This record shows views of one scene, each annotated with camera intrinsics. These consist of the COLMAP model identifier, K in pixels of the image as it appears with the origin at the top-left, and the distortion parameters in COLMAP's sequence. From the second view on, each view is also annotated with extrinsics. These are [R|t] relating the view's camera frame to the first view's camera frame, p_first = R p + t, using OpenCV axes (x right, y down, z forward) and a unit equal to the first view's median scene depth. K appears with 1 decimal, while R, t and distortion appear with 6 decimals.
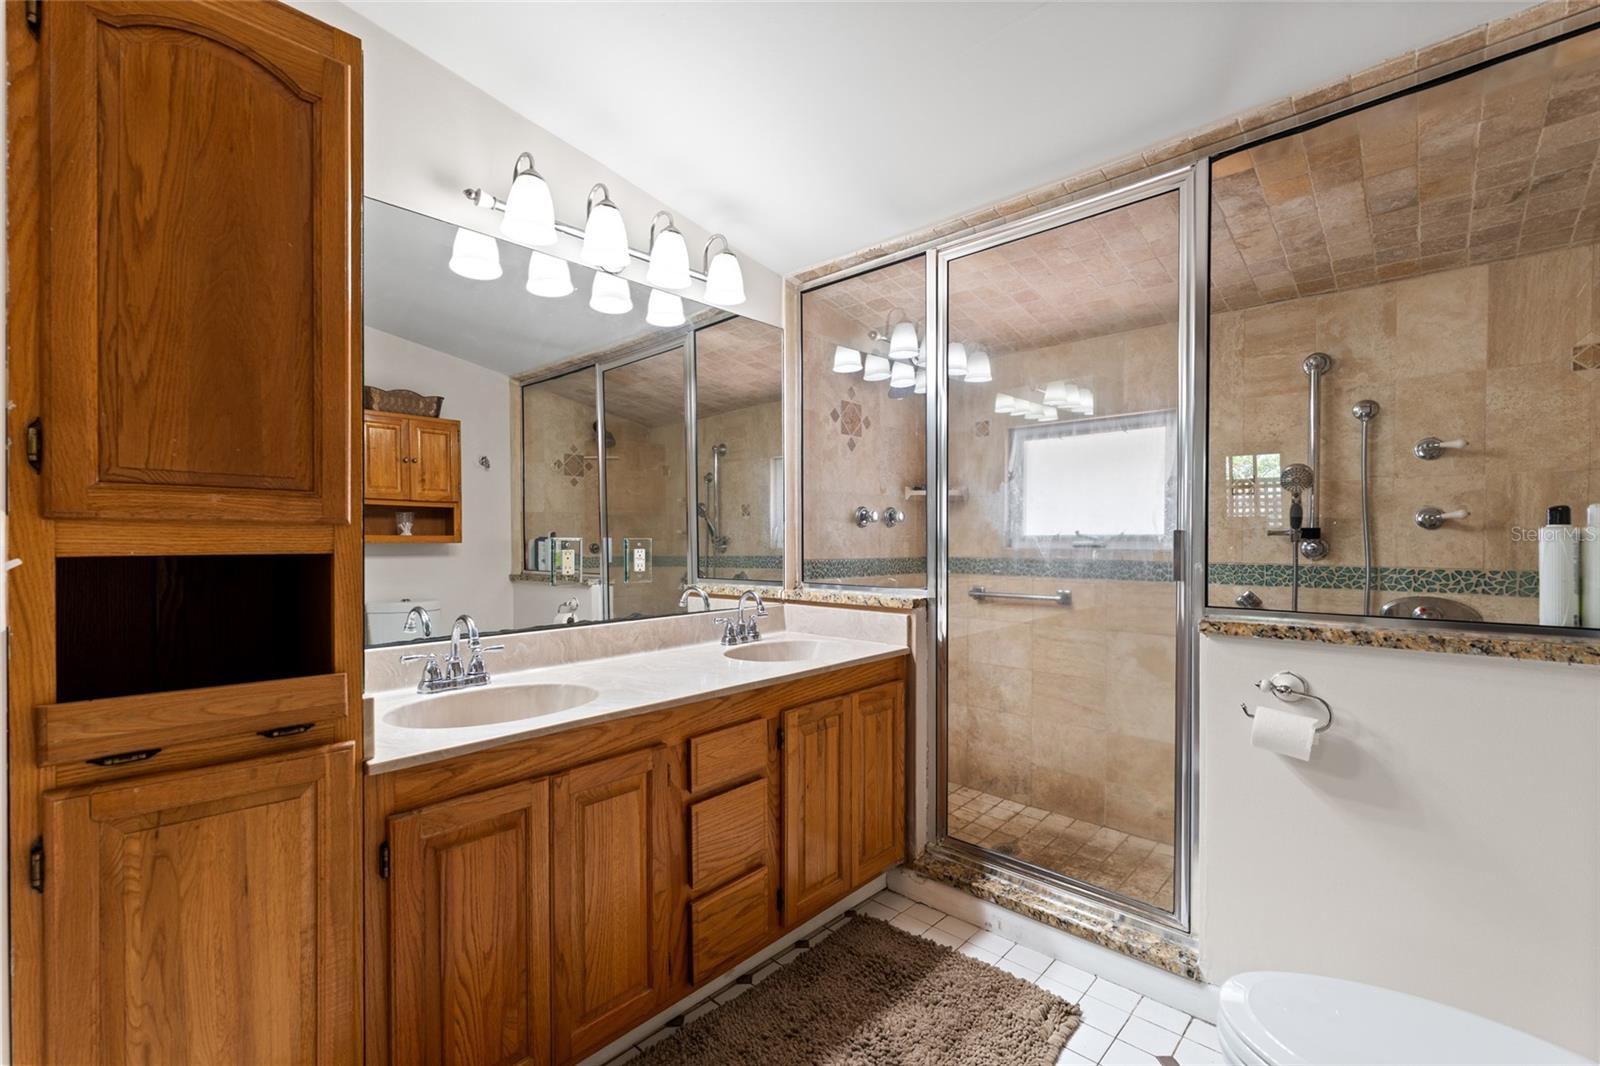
lens RADIAL K [[679.4, 0, 804.2], [0, 679.4, 545.2], [0, 0, 1]] dist [0.000516, -0.000581]
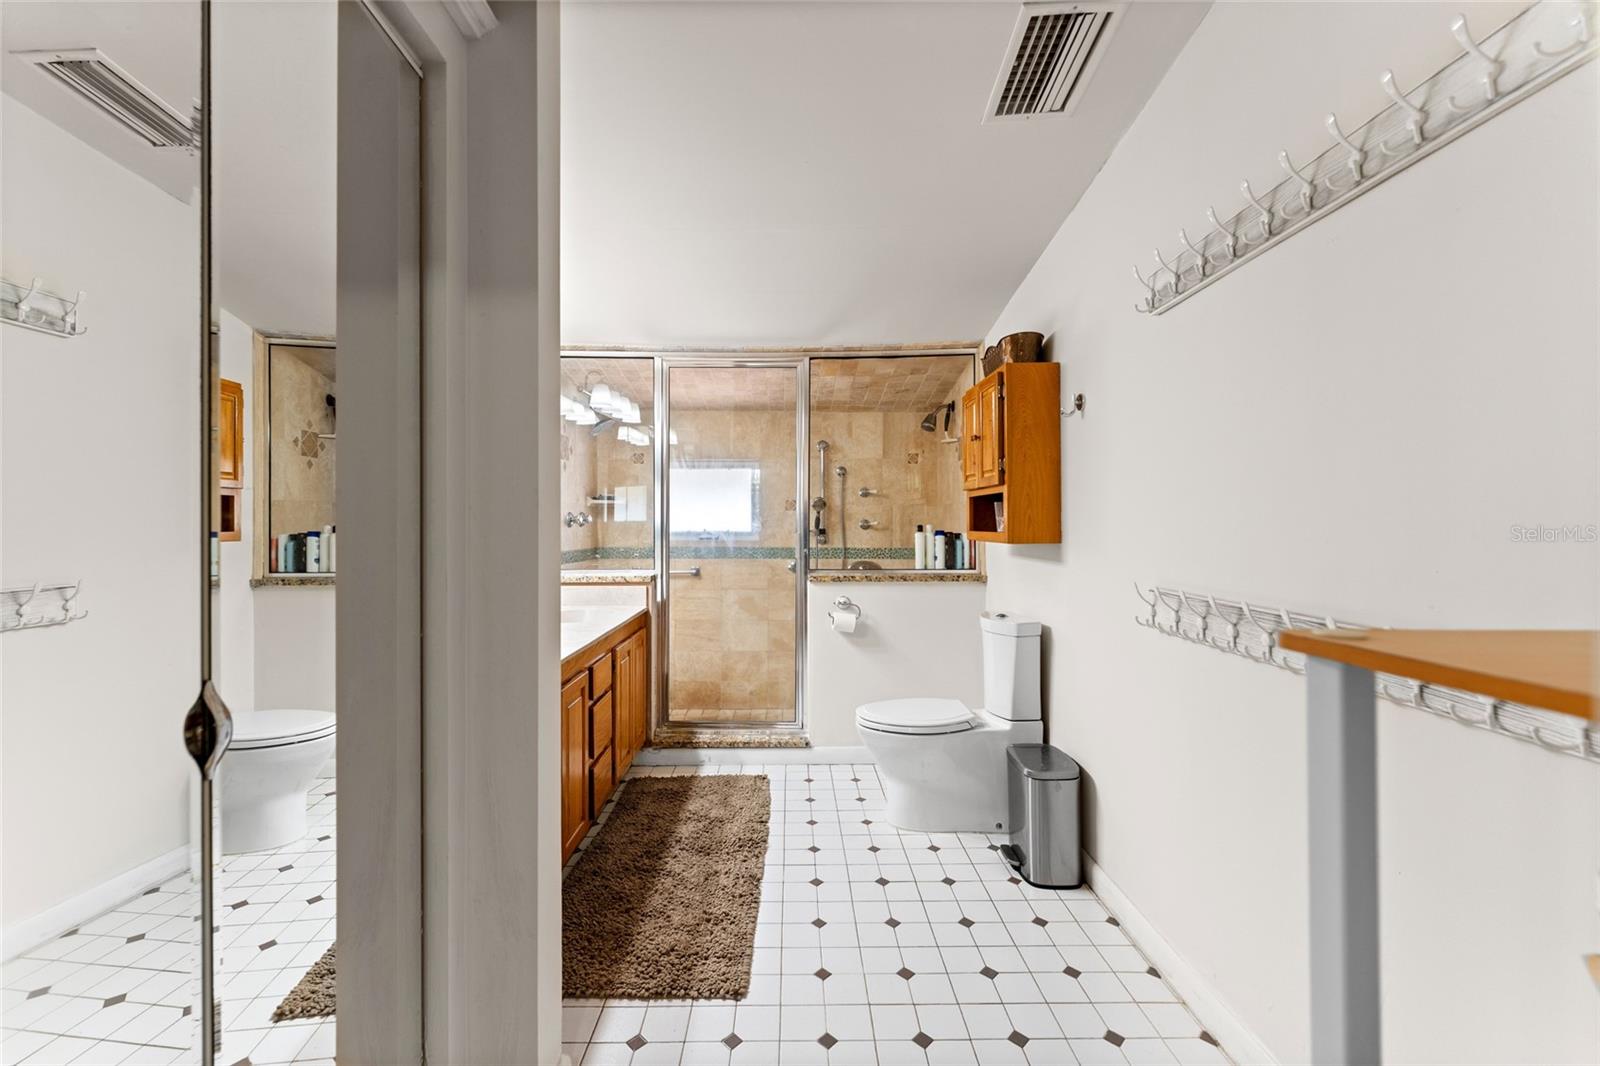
lens RADIAL K [[654.8, 0, 793.4], [0, 654.8, 522.8], [0, 0, 1]] dist [0.000681, -0.000436]
pose [[0.723177, -0.001699, 0.690661, -0.671970], [0.006332, 0.999971, -0.004171, -0.036863], [-0.690634, 0.007389, 0.723167, -0.346034]]
